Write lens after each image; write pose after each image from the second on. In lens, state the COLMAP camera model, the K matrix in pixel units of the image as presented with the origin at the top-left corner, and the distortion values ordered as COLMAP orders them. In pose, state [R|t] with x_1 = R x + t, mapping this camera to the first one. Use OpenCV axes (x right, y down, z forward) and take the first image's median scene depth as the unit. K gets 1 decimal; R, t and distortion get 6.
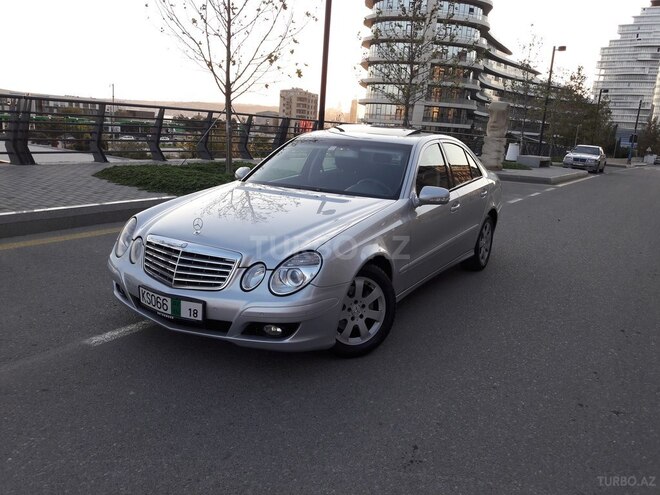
lens RADIAL K [[558.1, 0, 330.0], [0, 558.1, 247.5], [0, 0, 1]] dist [-0.001025, -0.012632]
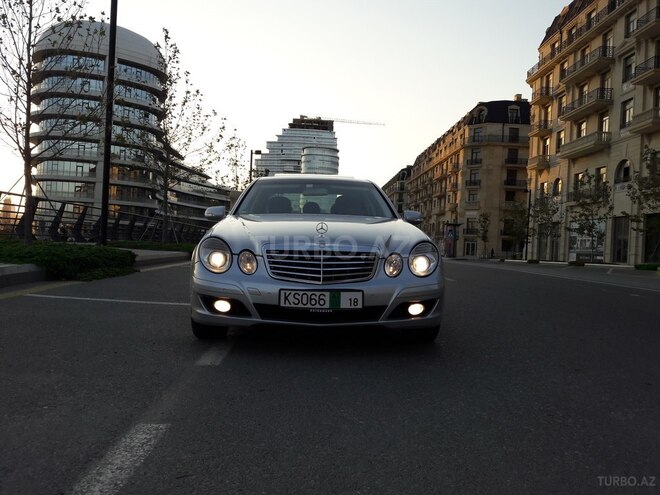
lens RADIAL K [[558.1, 0, 330.0], [0, 558.1, 247.5], [0, 0, 1]] dist [-0.001025, -0.012632]
pose [[0.812436, -0.029771, 0.582290, -0.538700], [0.138500, 0.979964, -0.143137, 0.095526], [-0.566362, 0.196937, 0.800281, 0.075084]]
